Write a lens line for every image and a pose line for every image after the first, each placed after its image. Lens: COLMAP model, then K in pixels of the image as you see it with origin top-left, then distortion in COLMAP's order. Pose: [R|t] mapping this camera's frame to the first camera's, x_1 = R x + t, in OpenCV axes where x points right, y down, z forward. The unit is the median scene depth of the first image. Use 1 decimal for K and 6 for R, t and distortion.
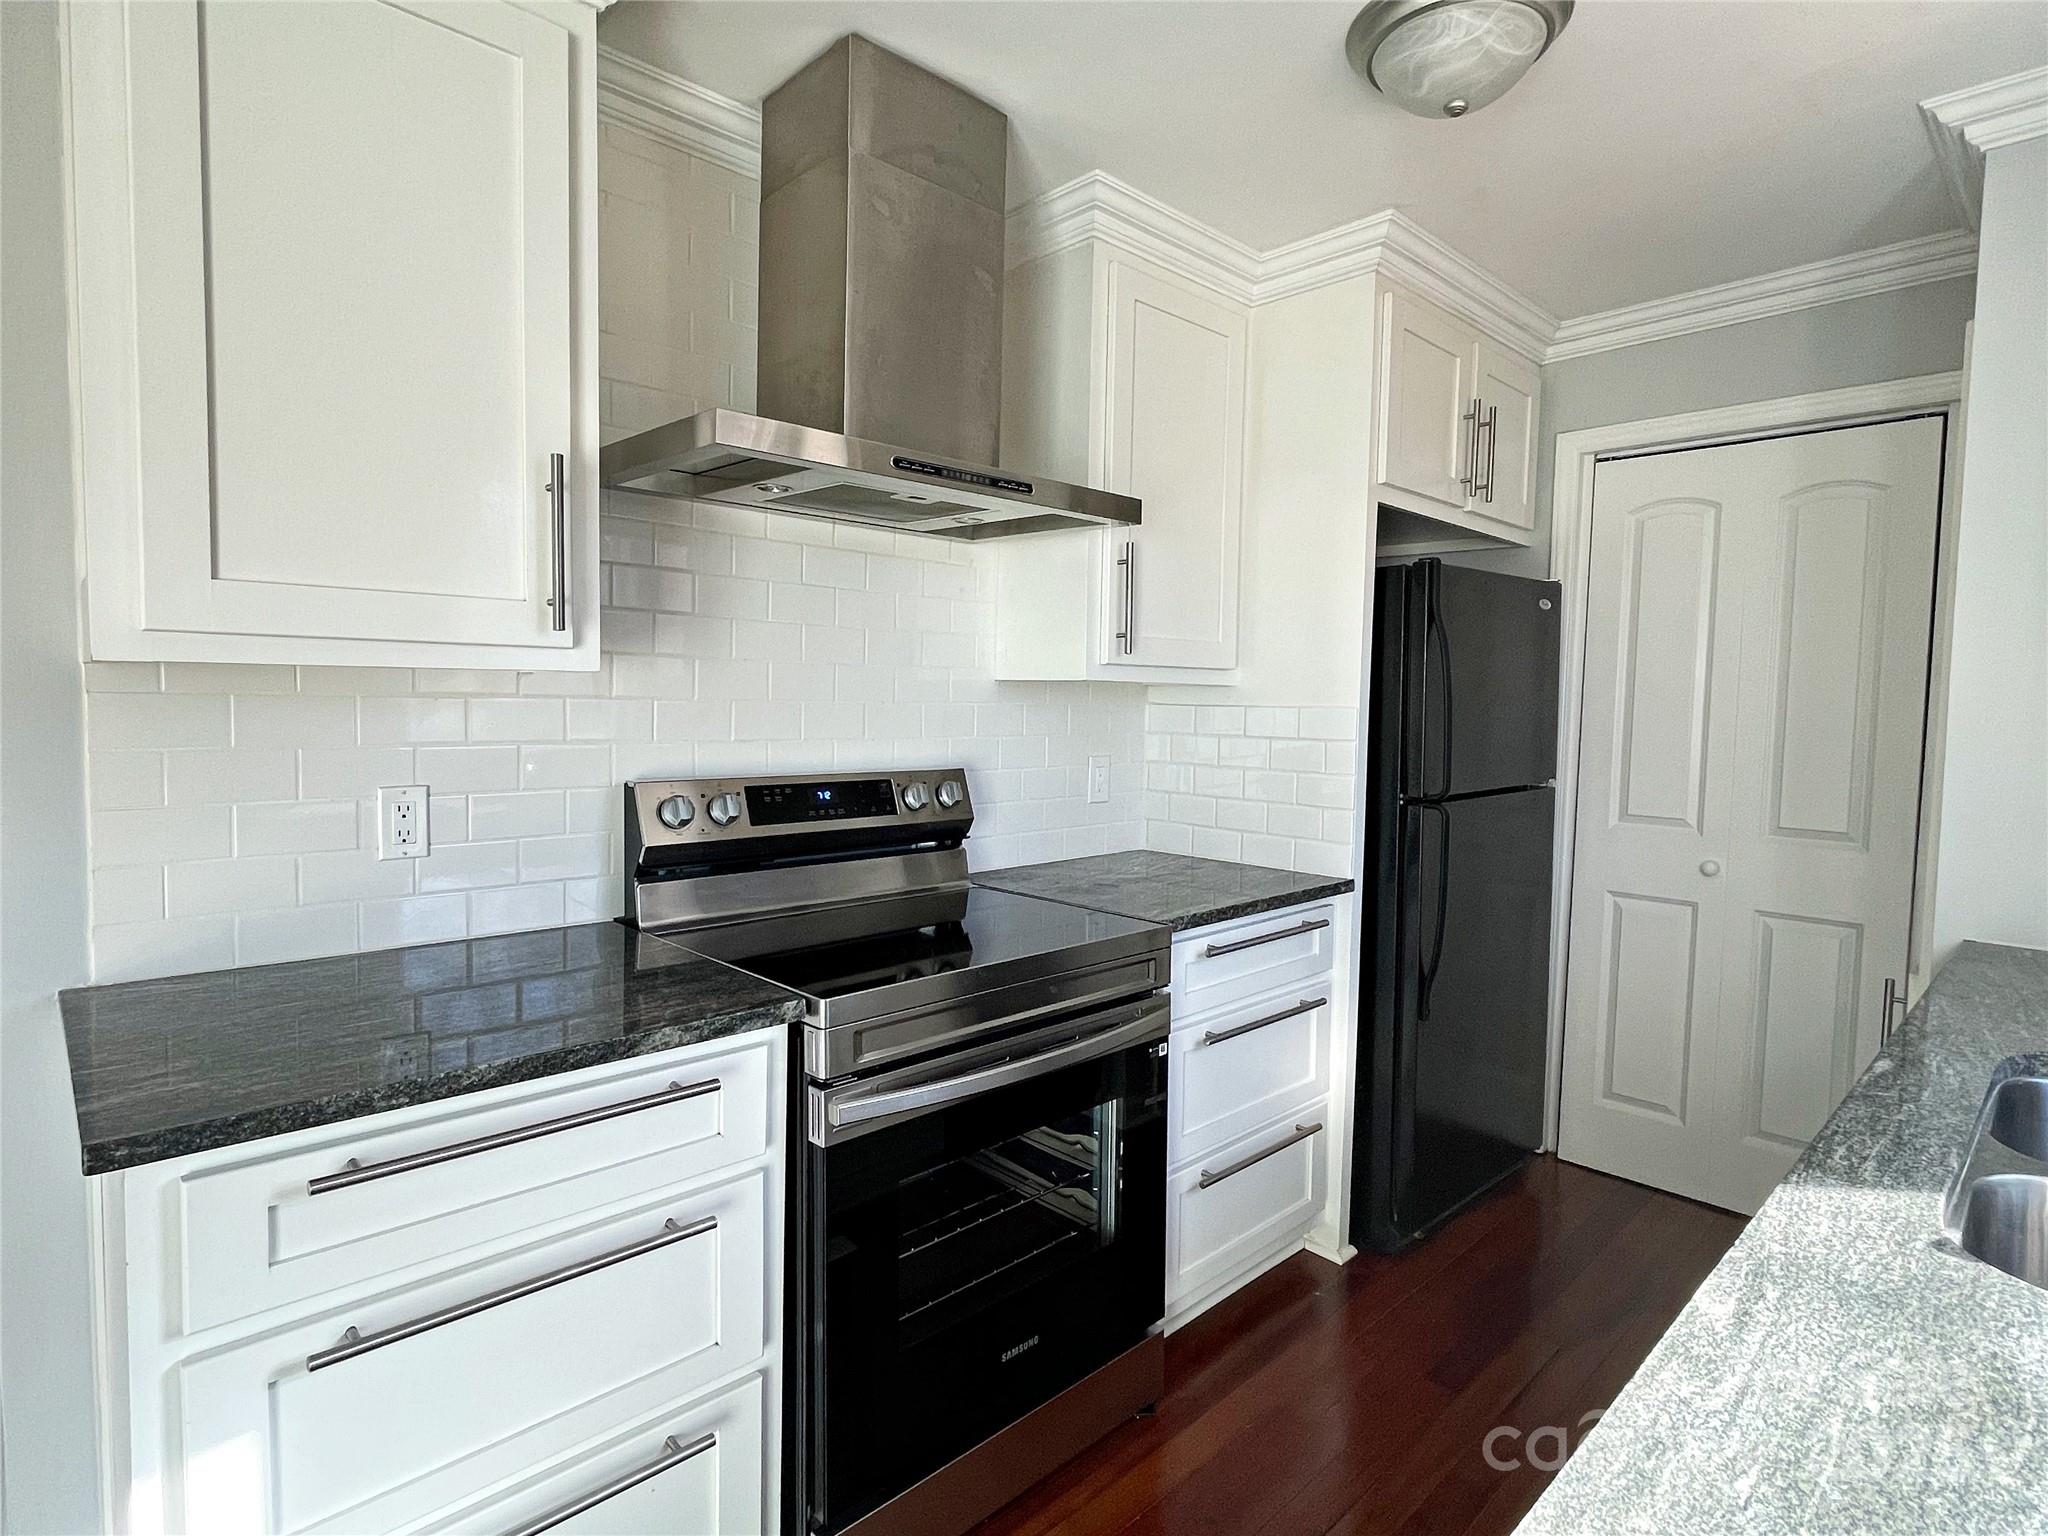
lens RADIAL K [[1057.6, 0, 1023.4], [0, 1057.6, 759.6], [0, 0, 1]] dist [-0.000214, -0.000535]
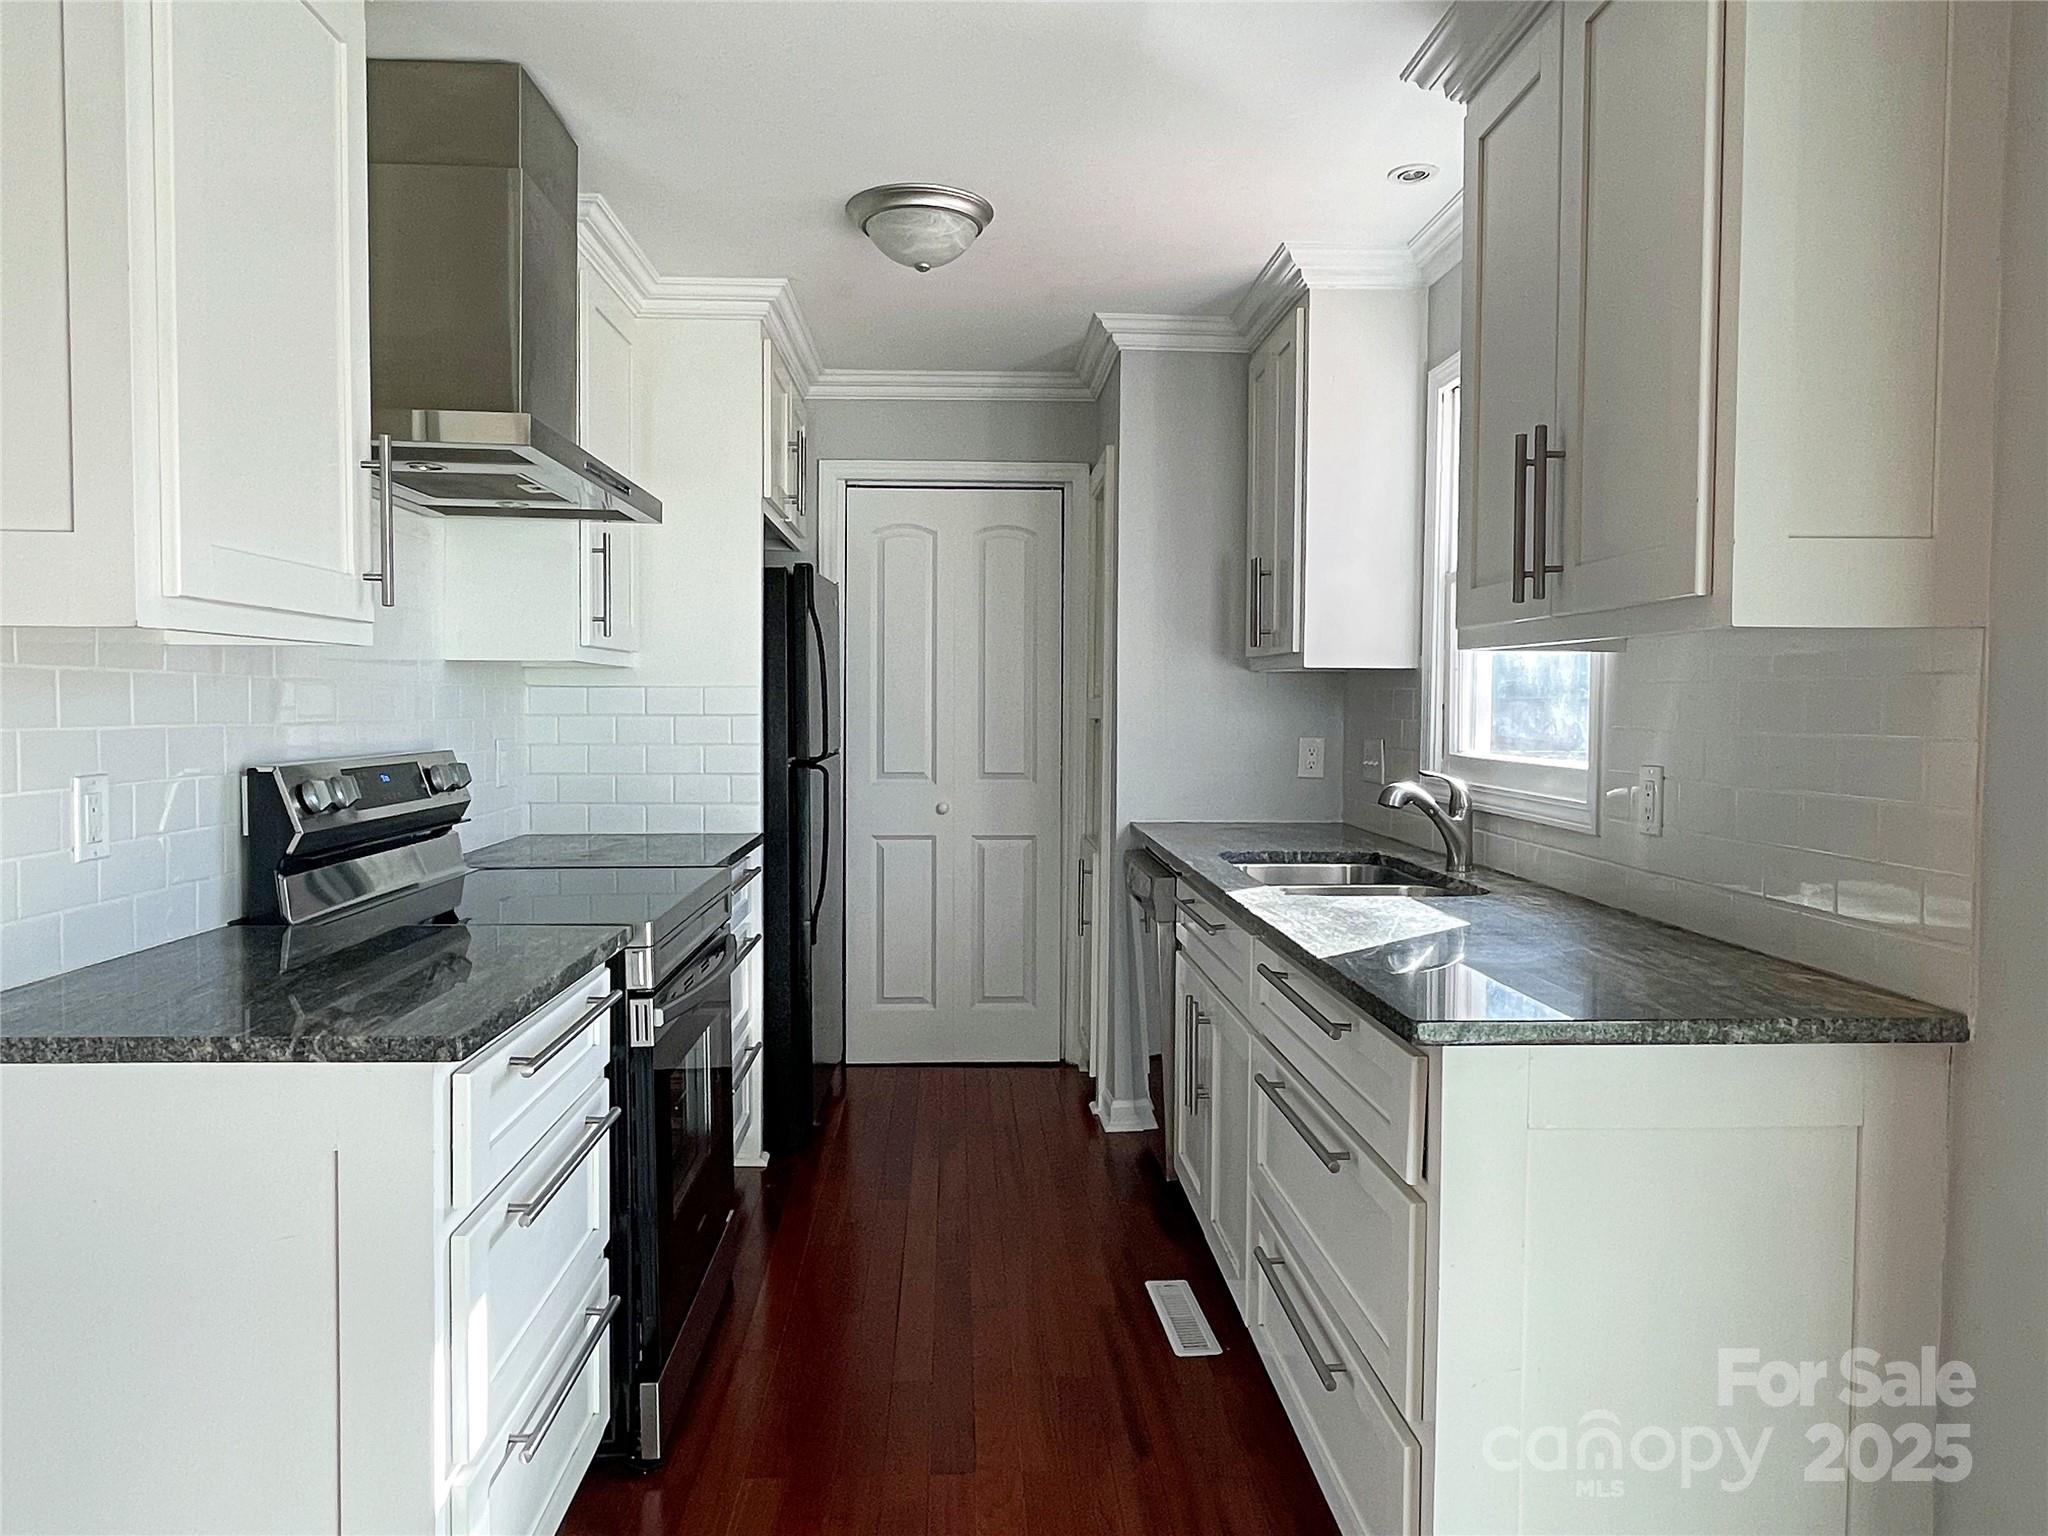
lens RADIAL K [[1330.4, 0, 1025.0], [0, 1330.4, 762.5], [0, 0, 1]] dist [0.009707, 0.001036]
pose [[0.653099, -0.049103, 0.755678, -0.597379], [0.053474, 0.998395, 0.018659, 0.022770], [-0.755382, 0.028223, 0.654677, -0.183618]]
